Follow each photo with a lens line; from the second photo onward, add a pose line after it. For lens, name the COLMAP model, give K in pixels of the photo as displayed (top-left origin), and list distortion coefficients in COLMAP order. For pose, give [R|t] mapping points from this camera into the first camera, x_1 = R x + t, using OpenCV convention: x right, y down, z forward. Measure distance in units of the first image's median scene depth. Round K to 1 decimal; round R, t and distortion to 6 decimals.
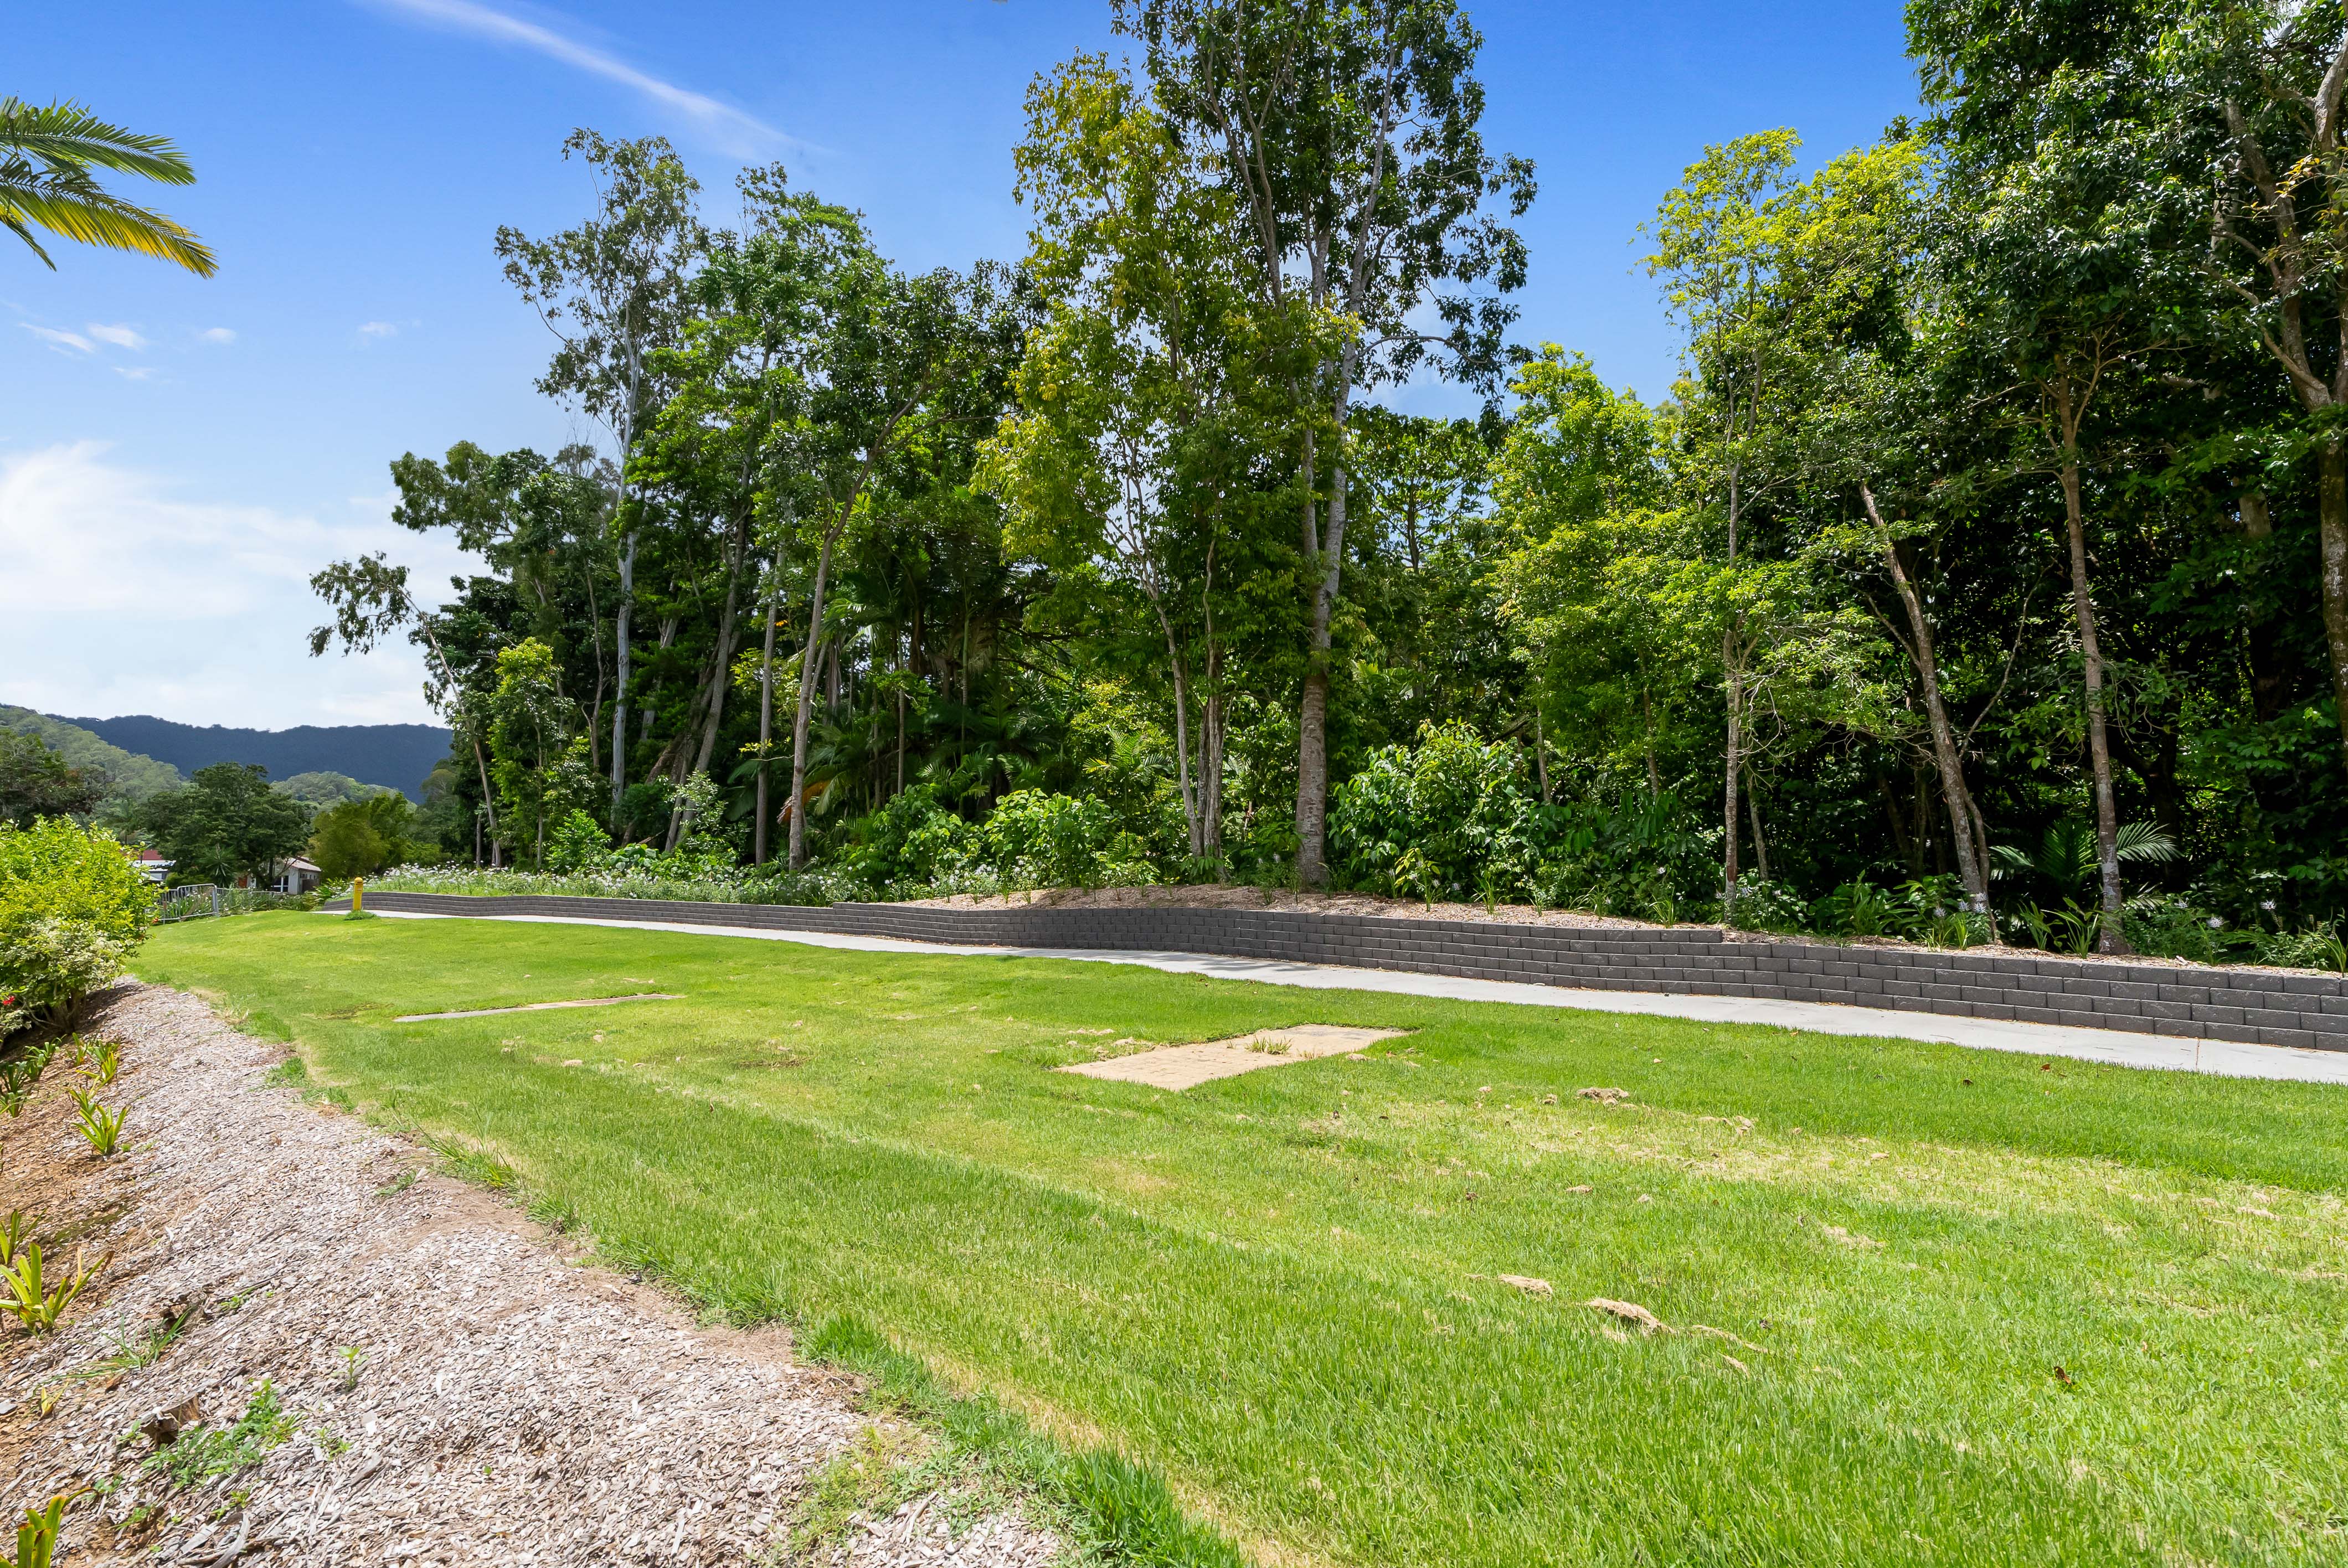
lens RADIAL K [[1089.0, 0, 1153.2], [0, 1089.0, 786.2], [0, 0, 1]] dist [-0.001322, 0.002348]
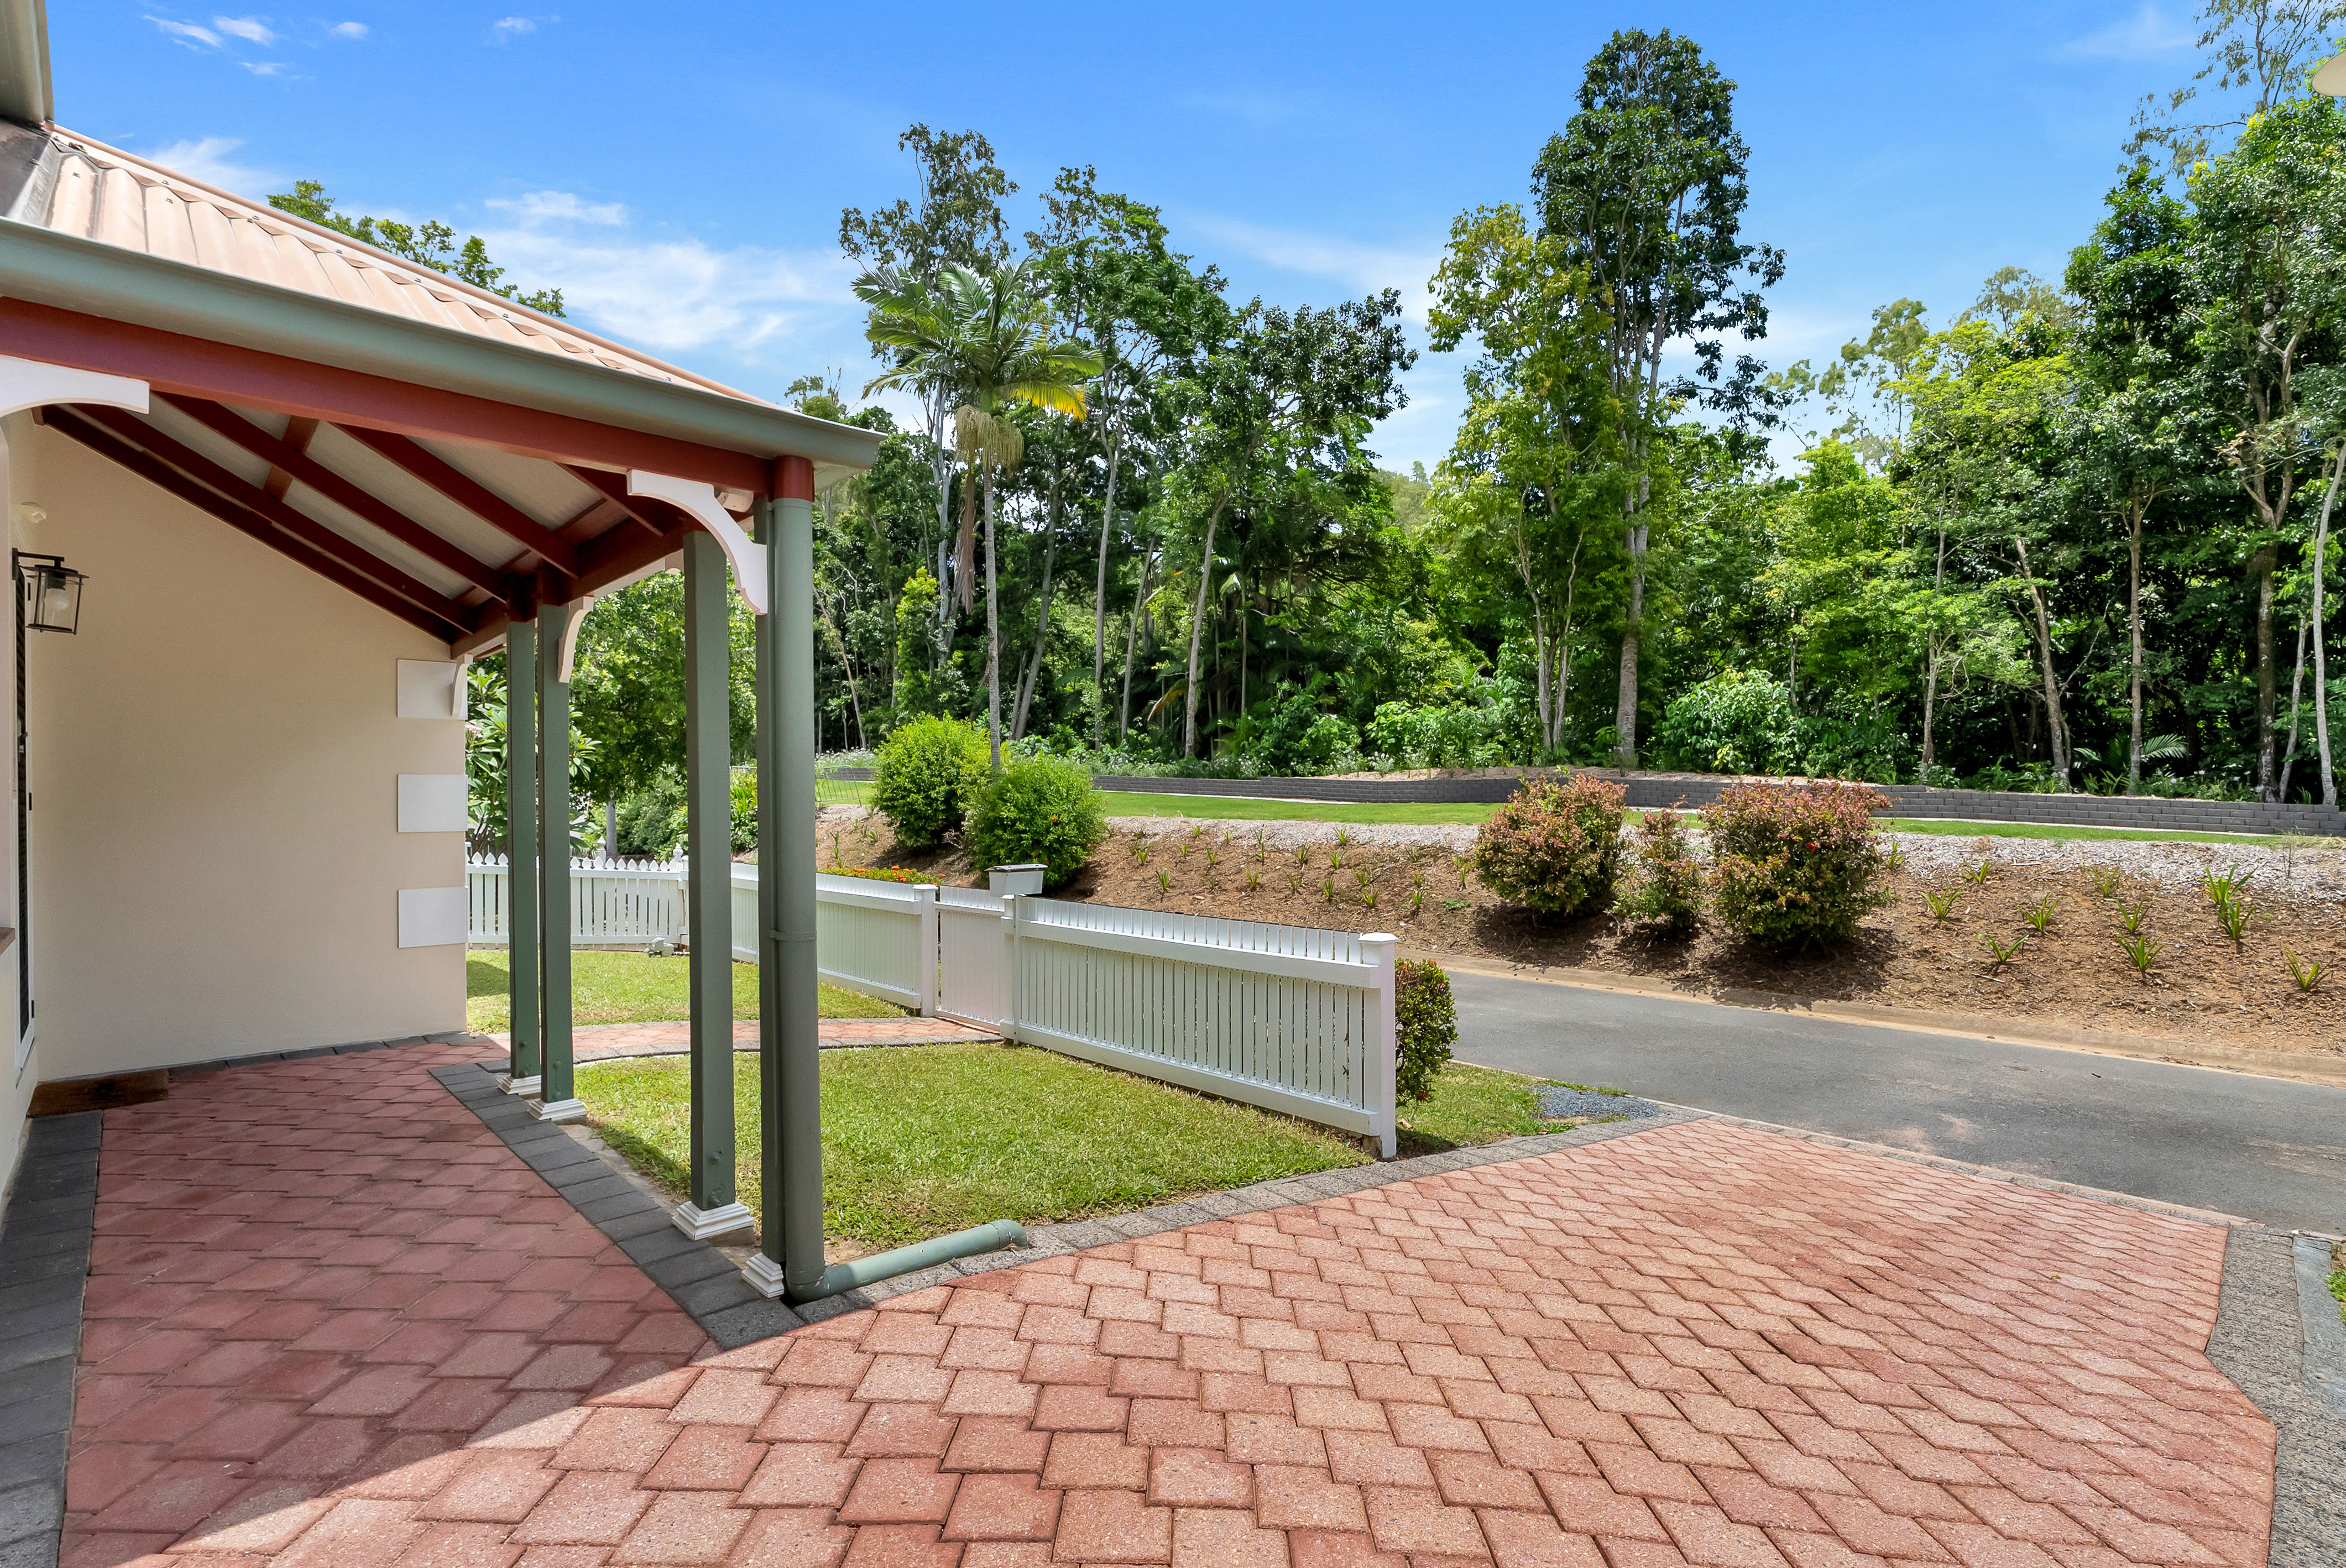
lens RADIAL K [[1088.2, 0, 1193.9], [0, 1088.2, 791.2], [0, 0, 1]] dist [-0.001322, 0.002348]
pose [[0.999396, 0.017014, -0.030291, -0.548015], [-0.014030, 0.995269, 0.096137, -0.020743], [0.031783, -0.095654, 0.994907, -0.736421]]
